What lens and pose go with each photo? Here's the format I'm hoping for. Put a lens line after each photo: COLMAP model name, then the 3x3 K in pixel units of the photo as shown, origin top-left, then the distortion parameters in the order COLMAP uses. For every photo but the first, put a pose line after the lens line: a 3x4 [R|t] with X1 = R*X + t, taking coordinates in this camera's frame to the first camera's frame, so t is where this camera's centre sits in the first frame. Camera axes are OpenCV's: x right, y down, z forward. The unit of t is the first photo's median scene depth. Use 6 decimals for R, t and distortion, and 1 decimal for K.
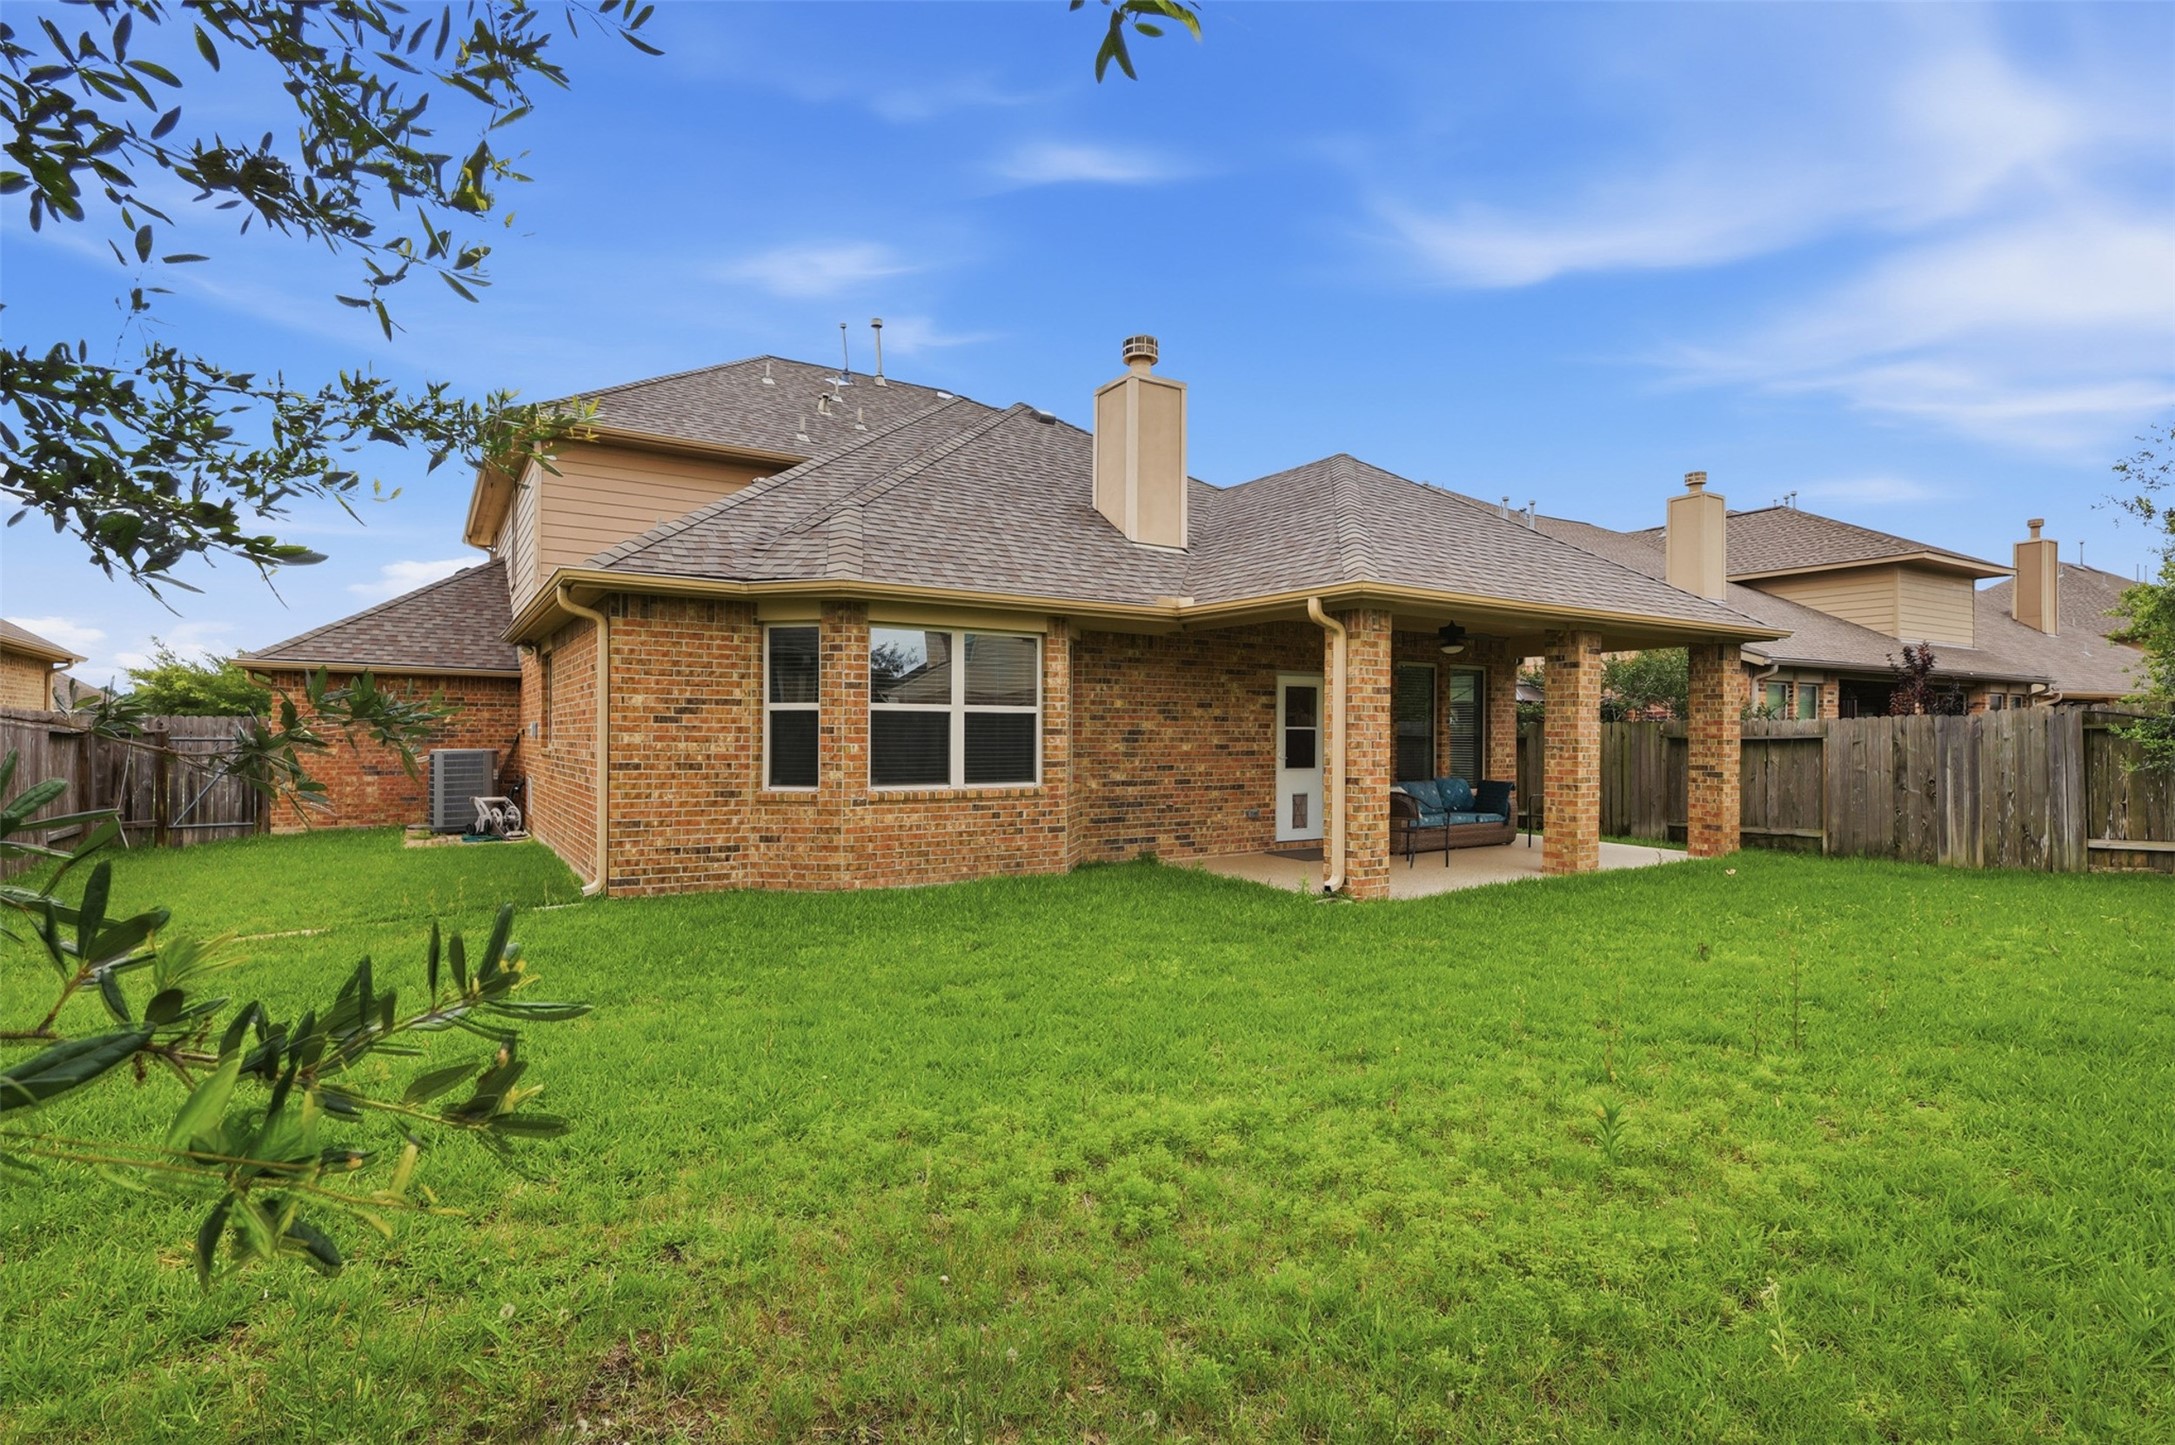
lens RADIAL K [[1032.2, 0, 1086.2], [0, 1032.2, 728.2], [0, 0, 1]] dist [0.000389, 0.000463]
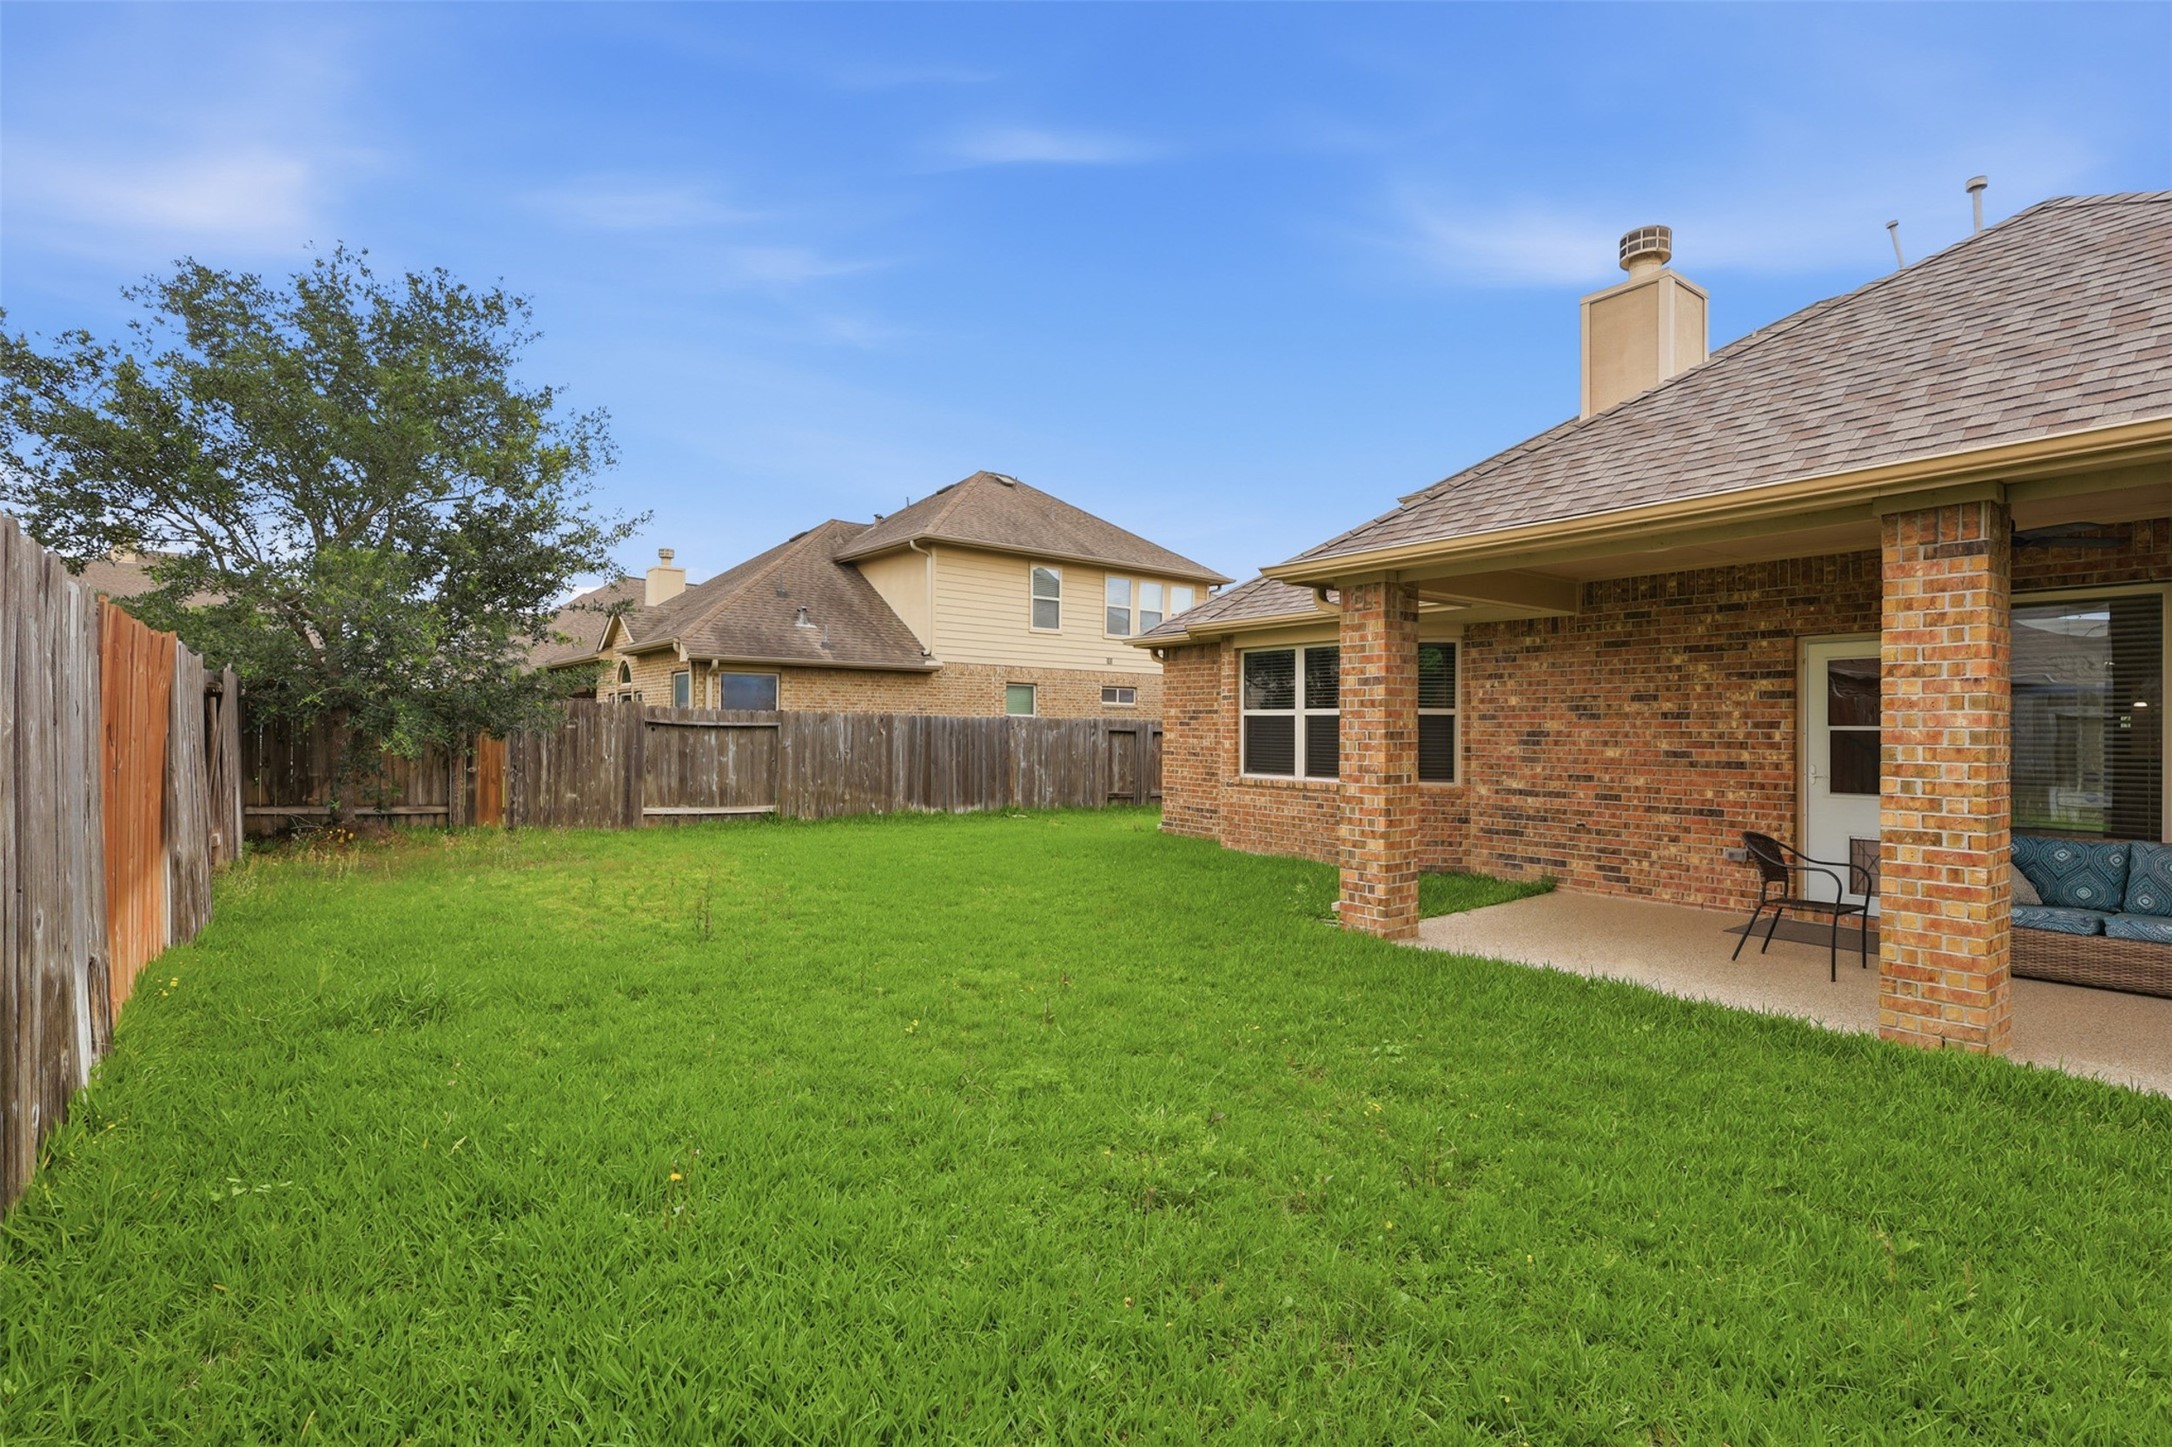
lens RADIAL K [[1030.7, 0, 1084.7], [0, 1030.7, 729.2], [0, 0, 1]] dist [0.000389, 0.000463]
pose [[0.063092, -0.003695, -0.998001, 0.861469], [-0.002638, 0.999989, -0.003869, 0.004593], [0.998004, 0.002877, 0.063082, 0.566338]]
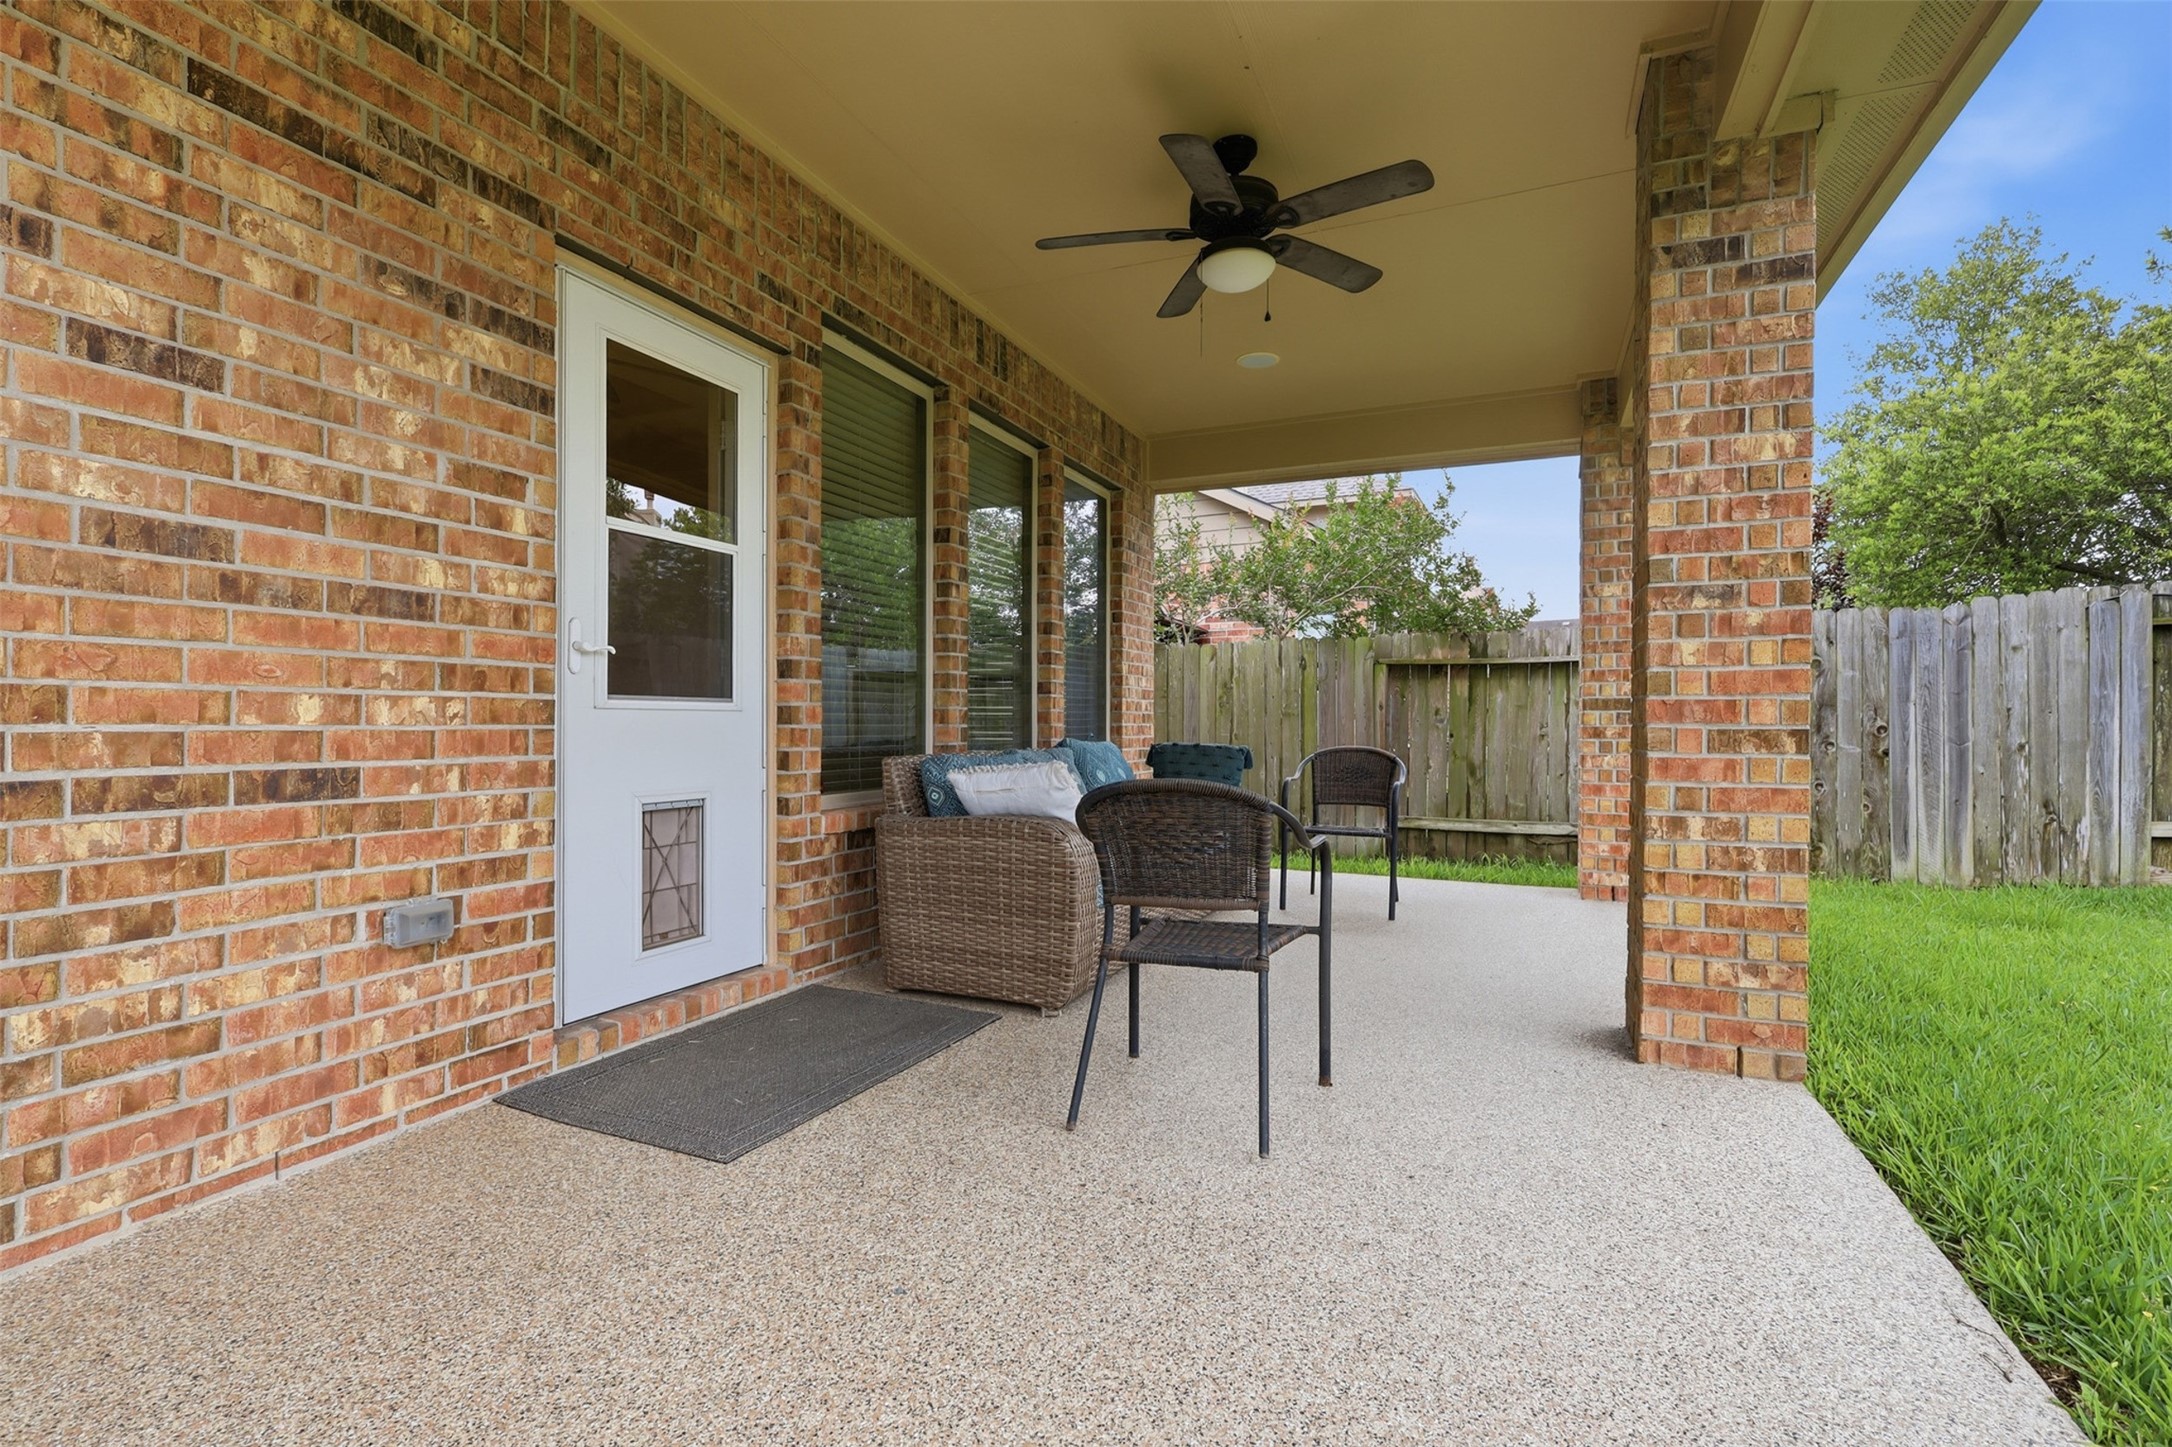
lens RADIAL K [[1030.7, 0, 1084.7], [0, 1030.7, 729.2], [0, 0, 1]] dist [0.000389, 0.000463]
pose [[0.829310, -0.006491, 0.558751, 0.168079], [0.000877, 0.999946, 0.010315, 0.048383], [-0.558788, -0.008065, 0.829271, 0.824558]]
